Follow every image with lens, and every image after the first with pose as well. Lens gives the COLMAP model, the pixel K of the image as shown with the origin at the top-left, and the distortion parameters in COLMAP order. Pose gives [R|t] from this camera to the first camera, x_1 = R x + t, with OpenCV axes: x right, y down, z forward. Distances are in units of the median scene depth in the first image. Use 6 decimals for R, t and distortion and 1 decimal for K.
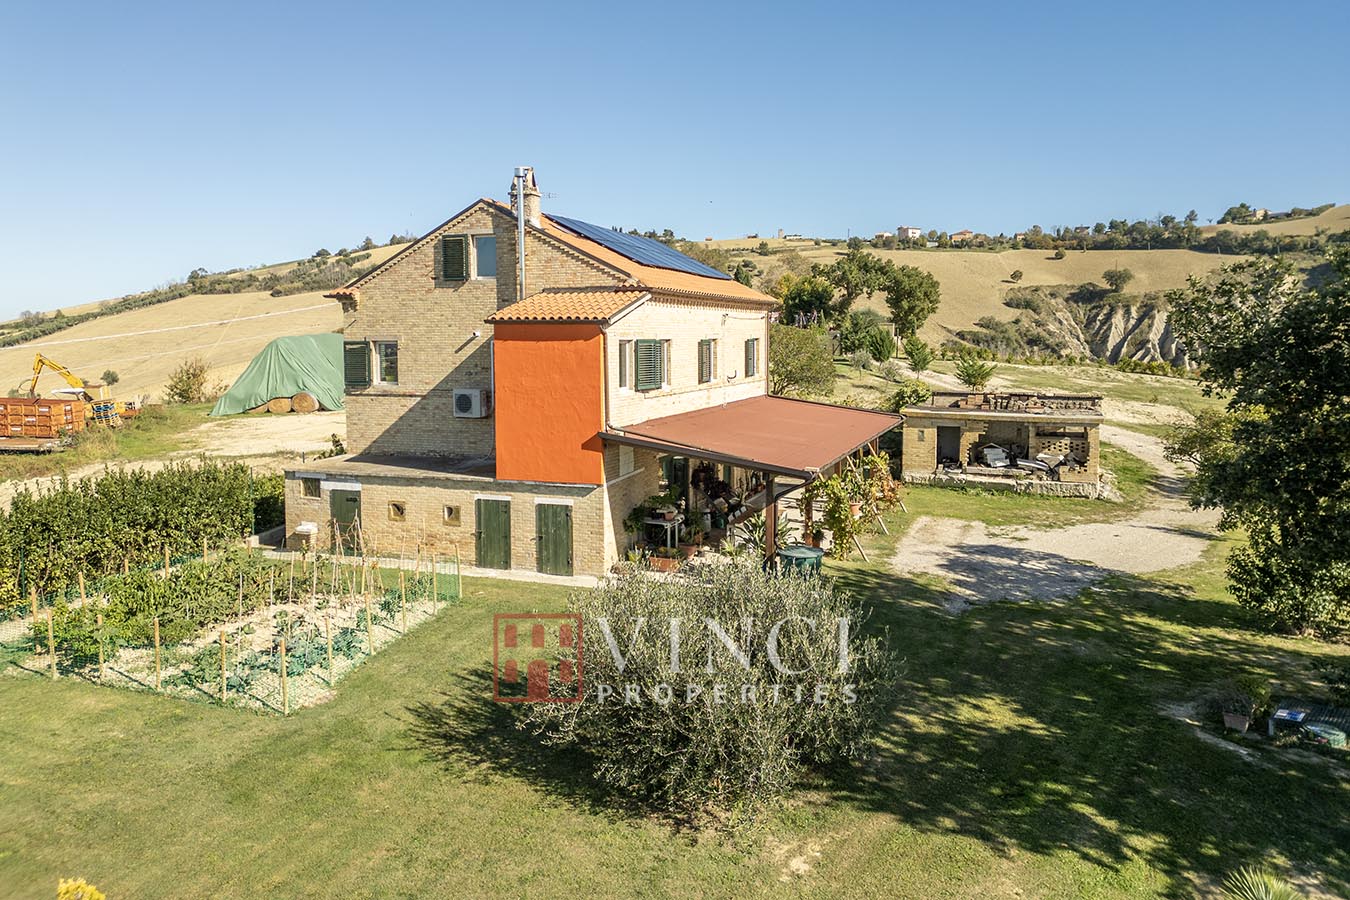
lens RADIAL K [[928.3, 0, 674.7], [0, 928.3, 371.2], [0, 0, 1]] dist [0.075689, -0.075643]
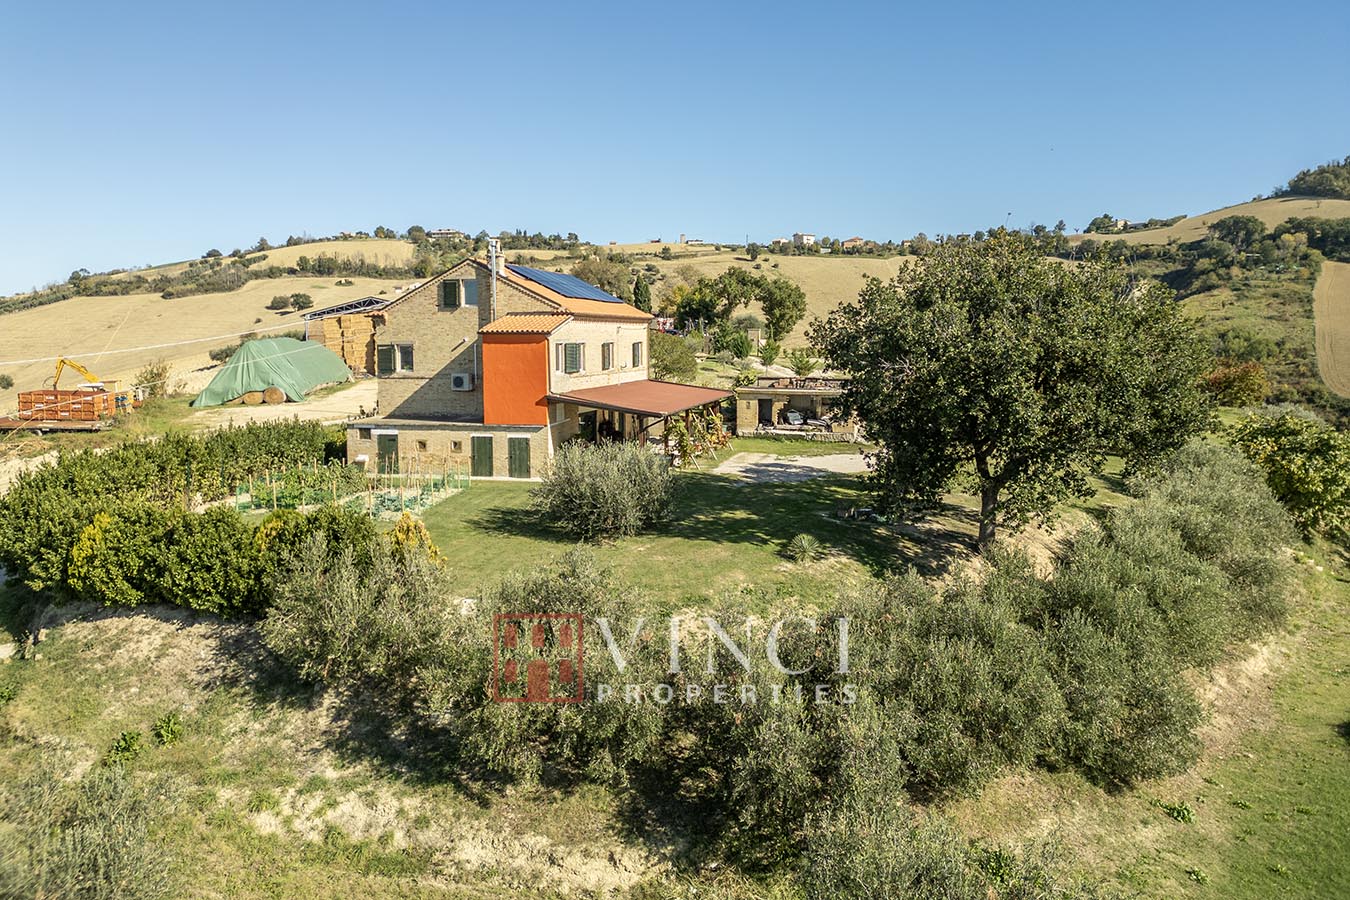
lens RADIAL K [[927.4, 0, 679.7], [0, 927.4, 387.0], [0, 0, 1]] dist [0.075132, -0.075432]
pose [[0.994270, -0.008119, 0.106587, -0.011645], [0.006535, 0.999863, 0.015207, 0.018346], [-0.106696, -0.014423, 0.994187, -0.596155]]
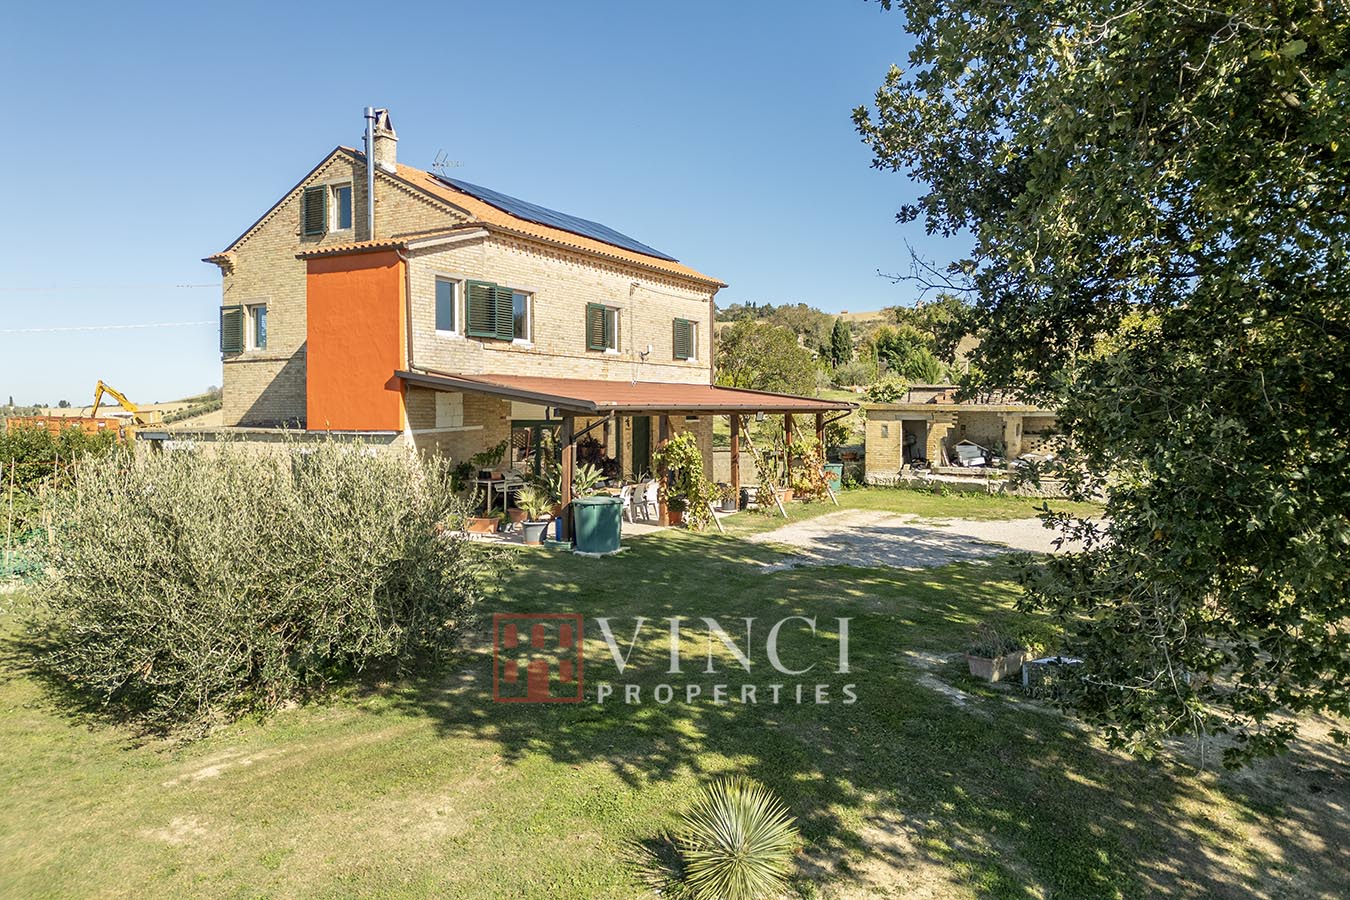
lens RADIAL K [[927.4, 0, 679.7], [0, 927.4, 387.0], [0, 0, 1]] dist [0.075132, -0.075432]
pose [[0.988849, -0.001409, -0.148915, 0.241692], [-0.008624, 0.997735, -0.066711, 0.104587], [0.148671, 0.067251, 0.986597, 0.115926]]
